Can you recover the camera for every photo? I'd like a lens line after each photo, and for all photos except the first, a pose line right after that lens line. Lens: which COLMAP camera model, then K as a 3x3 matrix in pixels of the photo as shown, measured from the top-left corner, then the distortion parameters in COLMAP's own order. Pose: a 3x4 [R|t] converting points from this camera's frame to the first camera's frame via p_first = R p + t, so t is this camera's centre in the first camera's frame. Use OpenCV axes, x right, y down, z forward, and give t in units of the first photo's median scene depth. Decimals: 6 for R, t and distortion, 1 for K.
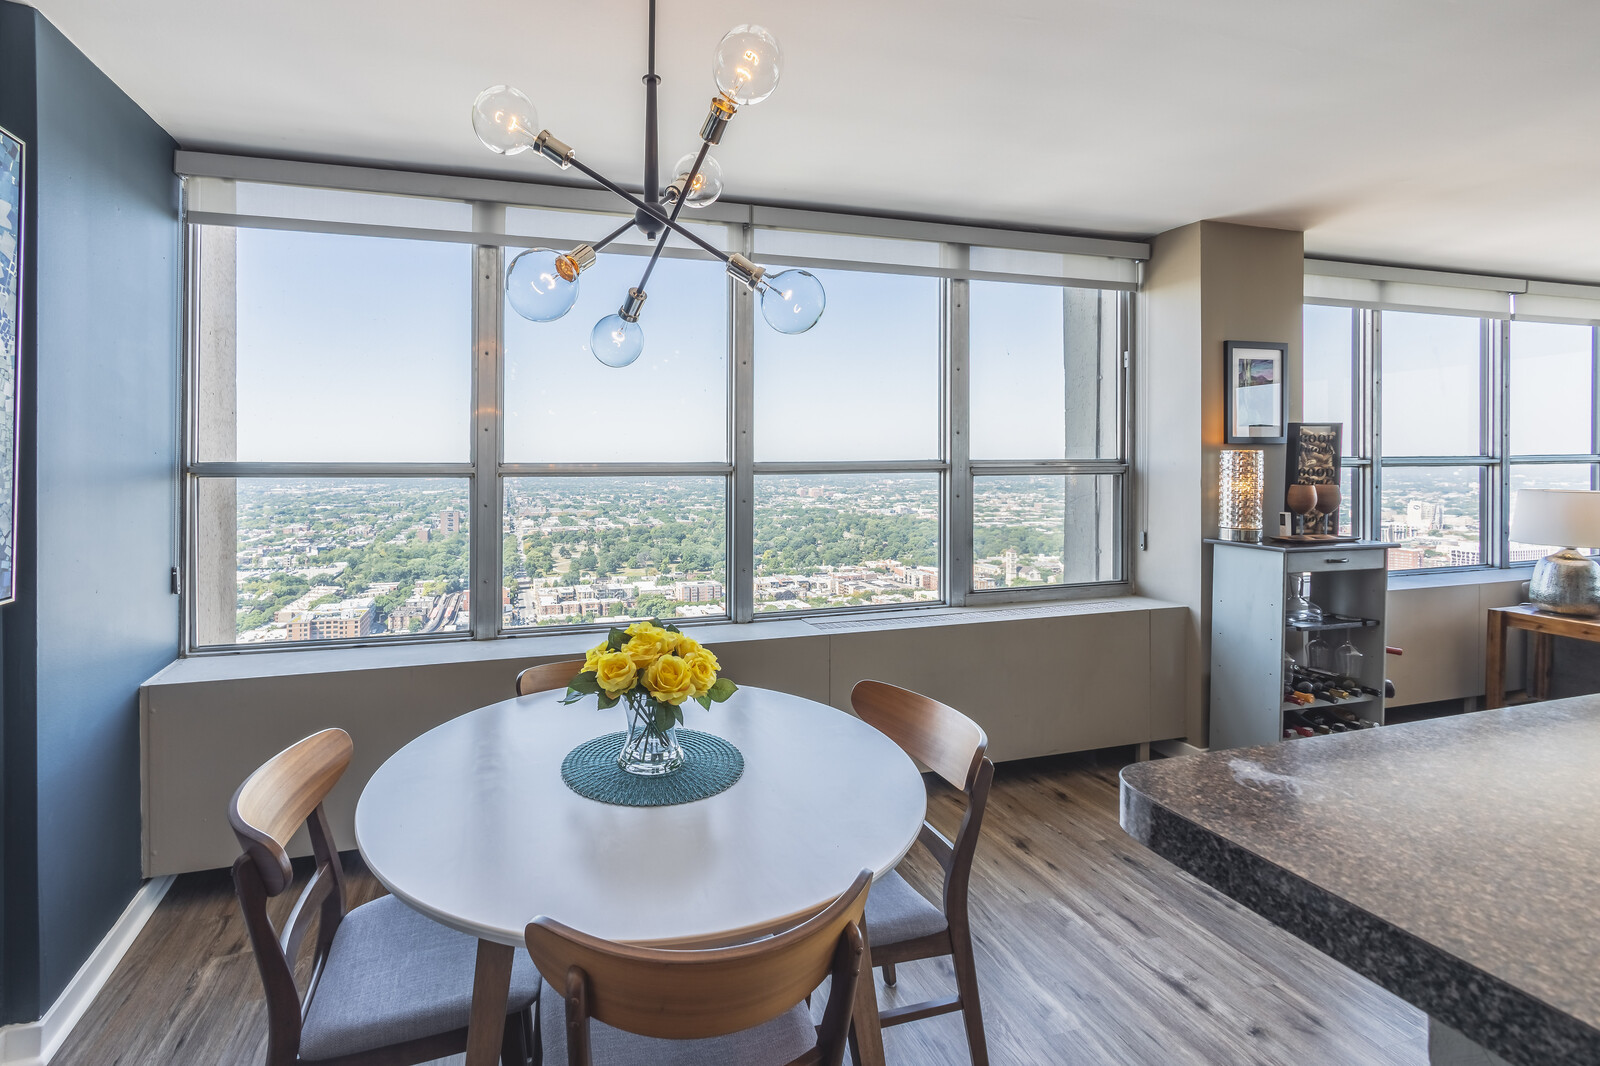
lens RADIAL K [[721.5, 0, 702.1], [0, 721.5, 467.4], [0, 0, 1]] dist [0.005420, 0.000563]
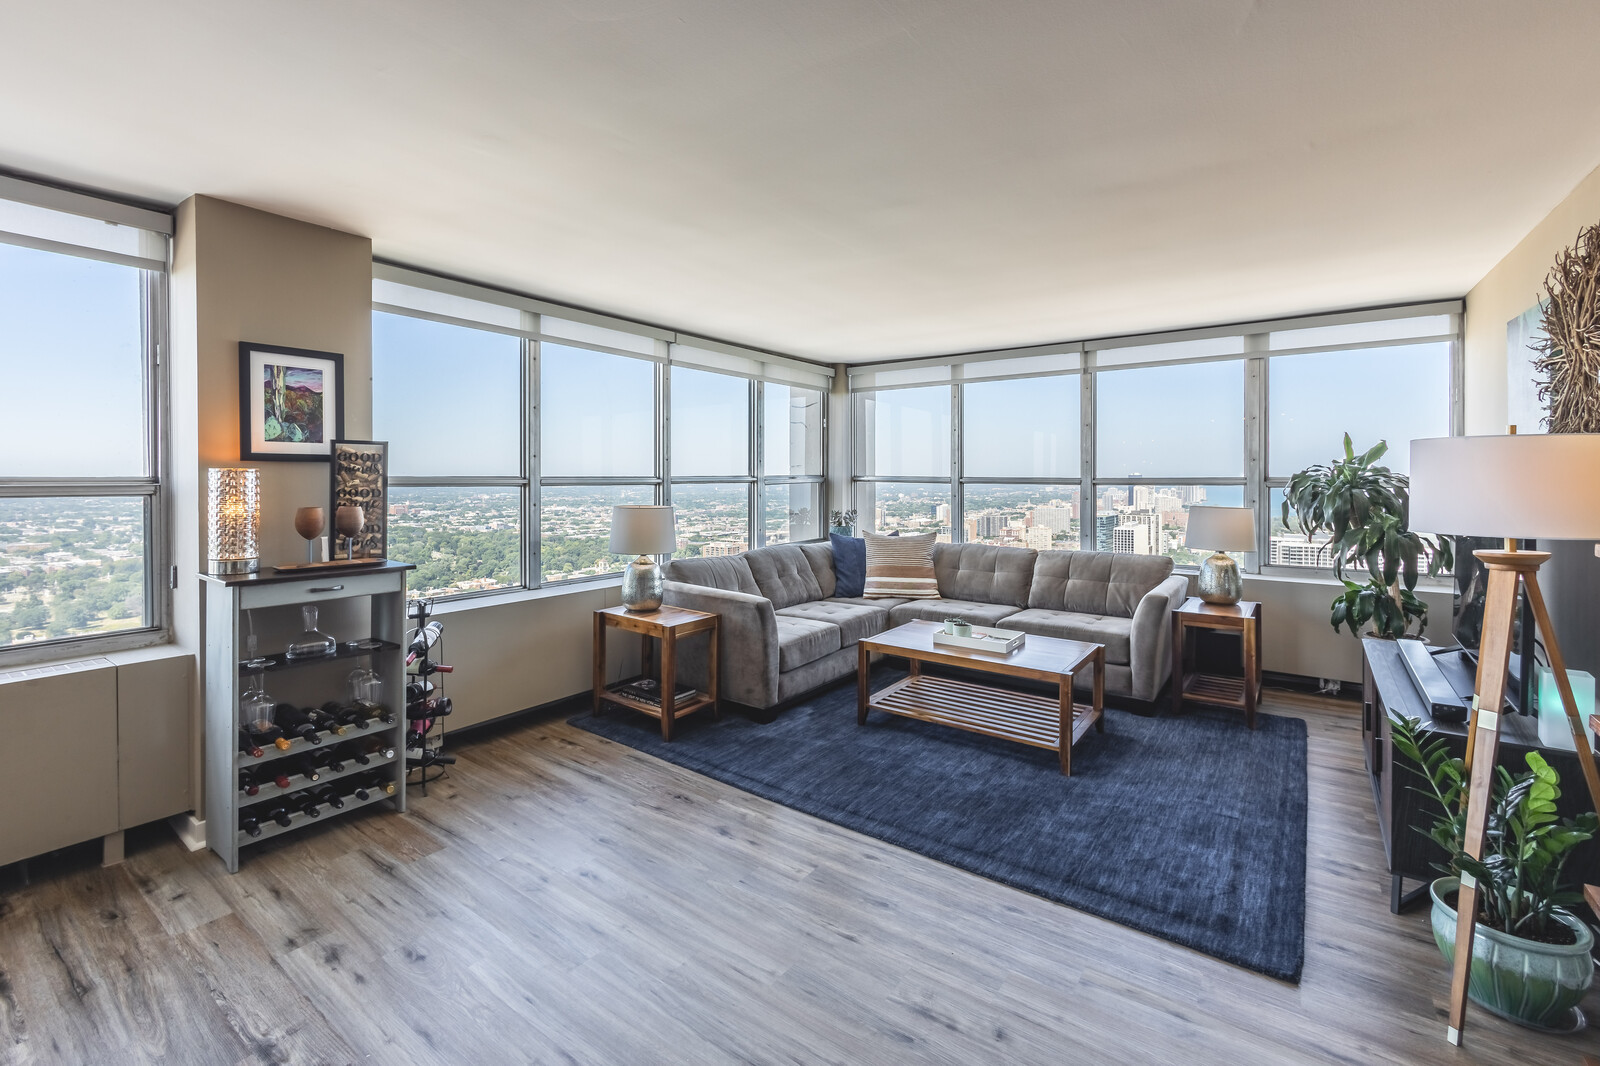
lens RADIAL K [[694.2, 0, 806.8], [0, 694.2, 491.6], [0, 0, 1]] dist [-0.000164, 0.000650]
pose [[0.781248, -0.005782, 0.624194, 0.218504], [-0.002092, 0.999927, 0.011881, -0.002155], [-0.624217, -0.010588, 0.781179, -0.021813]]
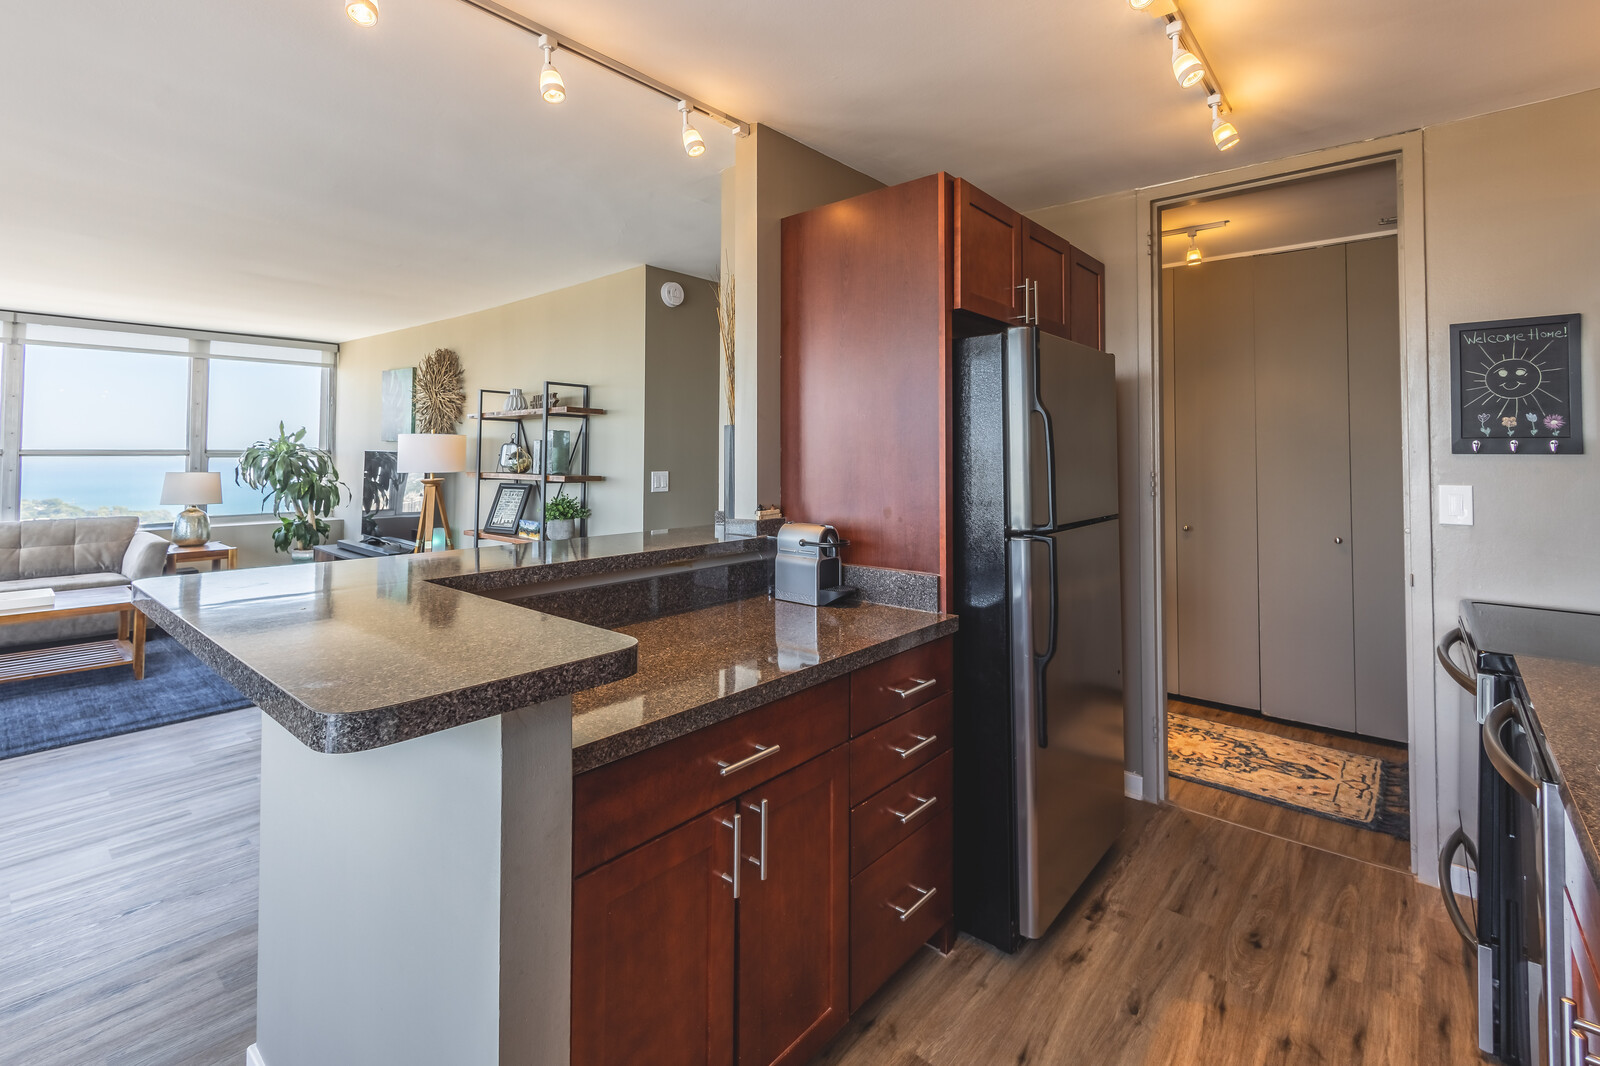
lens RADIAL K [[721.5, 0, 801.3], [0, 721.5, 429.2], [0, 0, 1]] dist [0.005420, 0.000563]
pose [[-0.550226, 0.032860, 0.834369, -0.051620], [0.003921, 0.999316, -0.036771, 0.000635], [-0.835007, -0.016961, -0.549978, 0.057879]]
